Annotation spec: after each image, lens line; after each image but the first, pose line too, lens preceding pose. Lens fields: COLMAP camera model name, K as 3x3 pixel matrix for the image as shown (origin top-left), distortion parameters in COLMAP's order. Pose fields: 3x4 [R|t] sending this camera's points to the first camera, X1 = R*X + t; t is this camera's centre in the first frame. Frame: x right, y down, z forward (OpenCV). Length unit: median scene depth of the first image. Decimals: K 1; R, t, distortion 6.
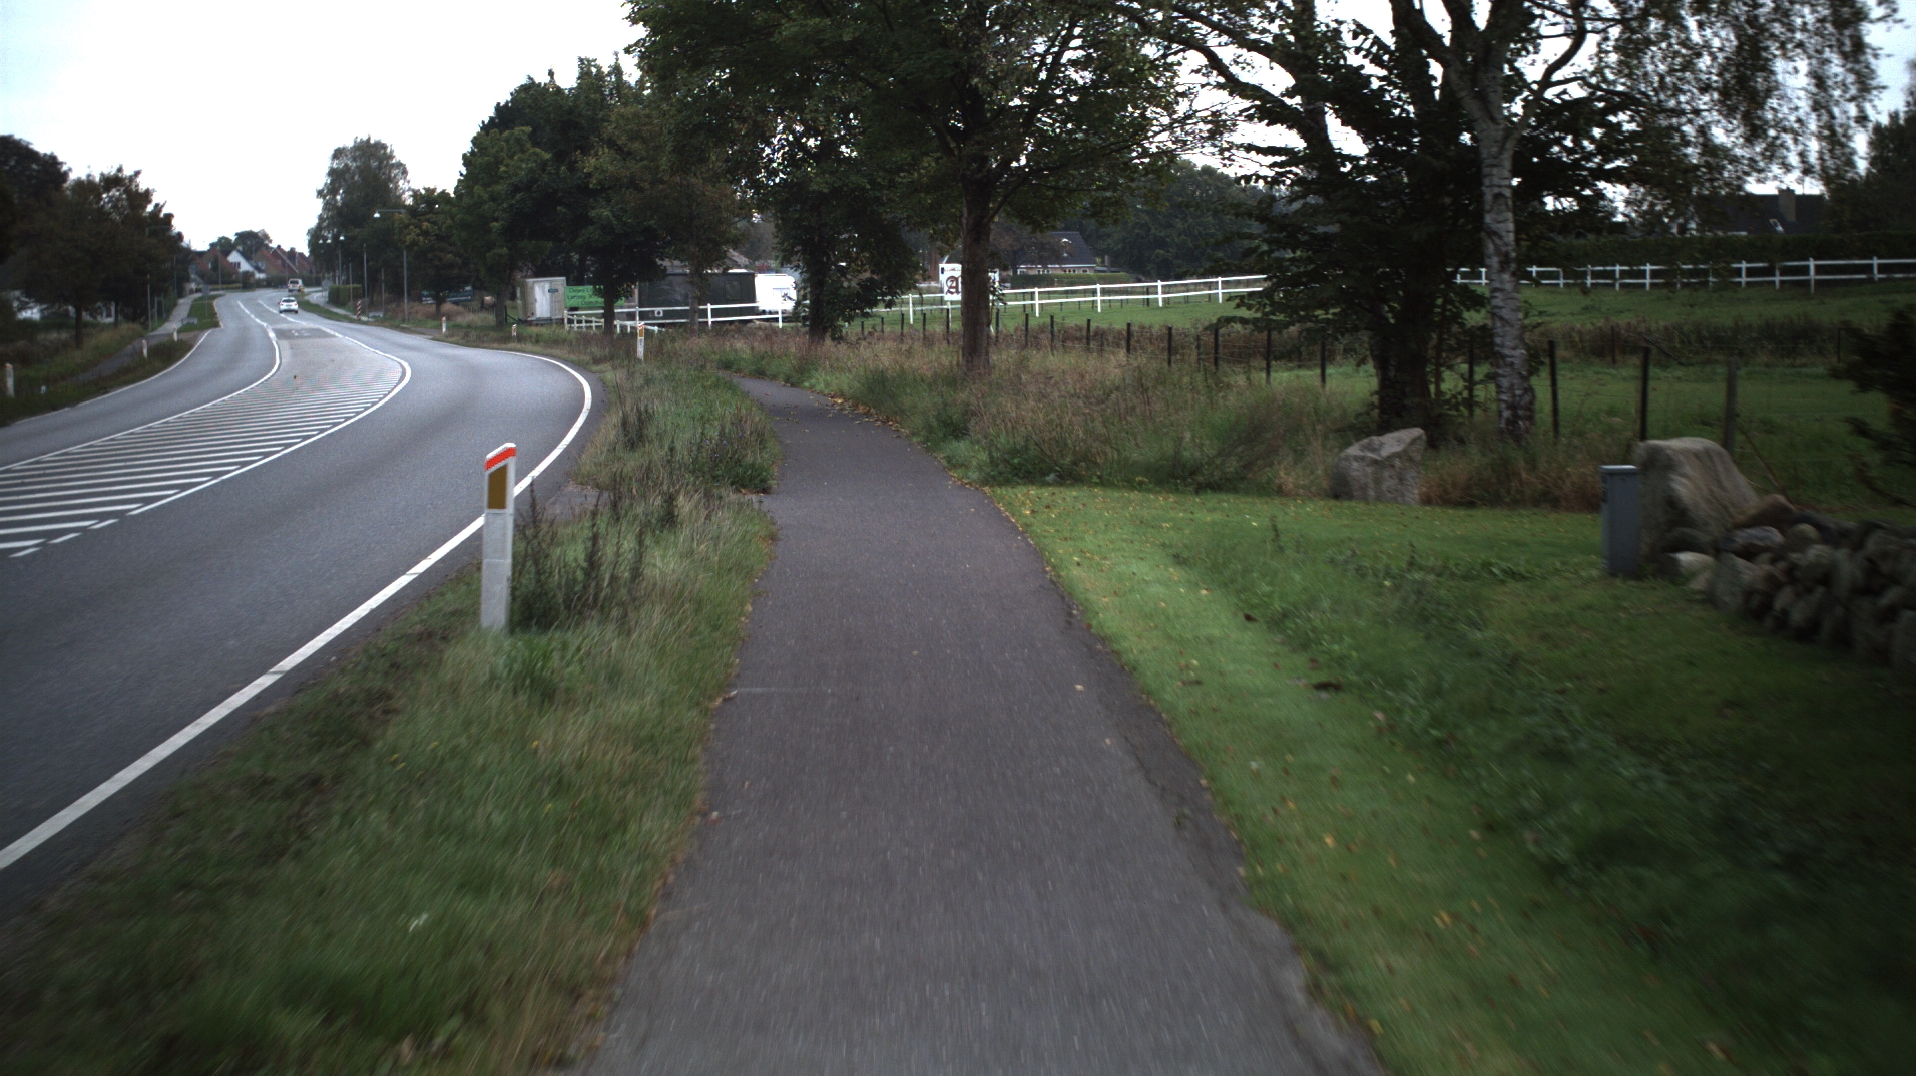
lens RADIAL K [[3716.8, 0, 957.2], [0, 3716.8, 522.5], [0, 0, 1]] dist [-0.286432, 0.000000]
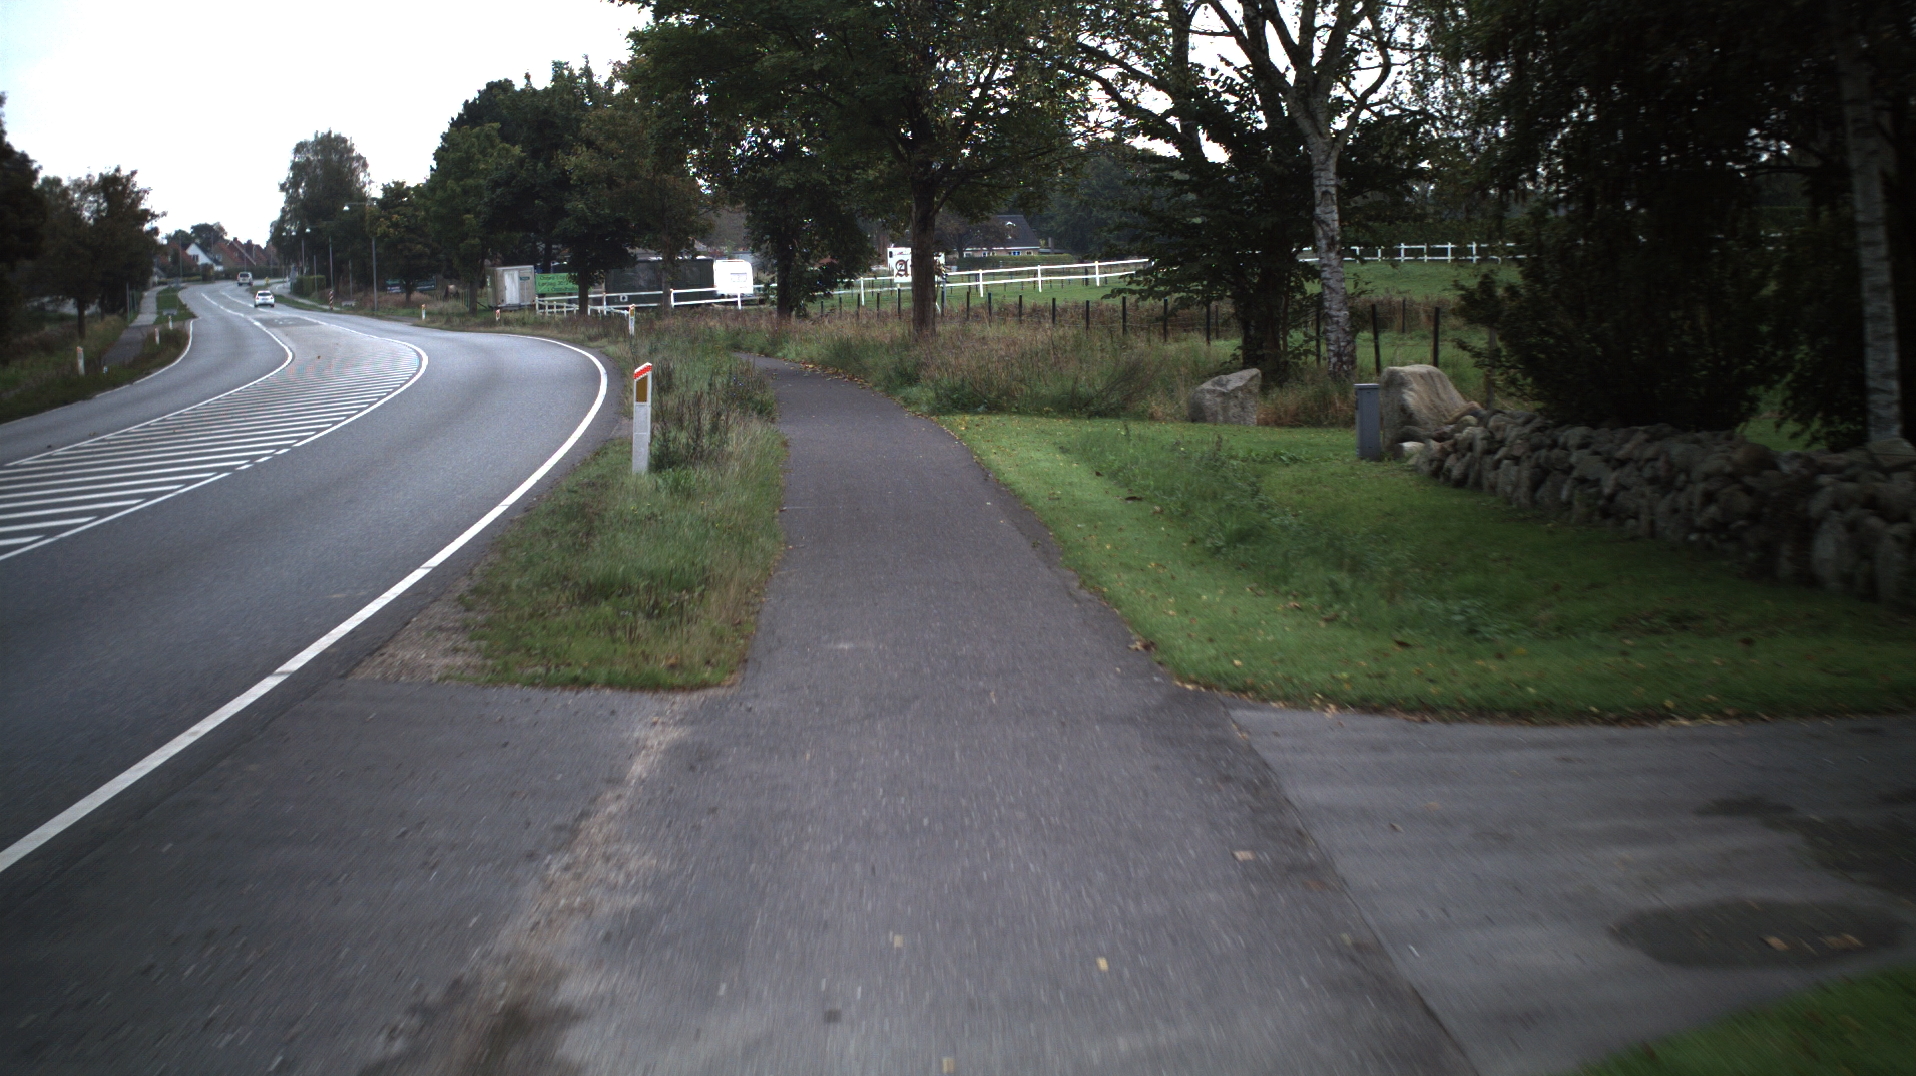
lens RADIAL K [[3716.8, 0, 956.7], [0, 3716.8, 545.1], [0, 0, 1]] dist [-0.286432, 0.000000]
pose [[0.999827, -0.013228, 0.013071, -0.001139], [0.013088, 0.999856, 0.010759, 0.013339], [-0.013211, -0.010586, 0.999857, -0.203854]]
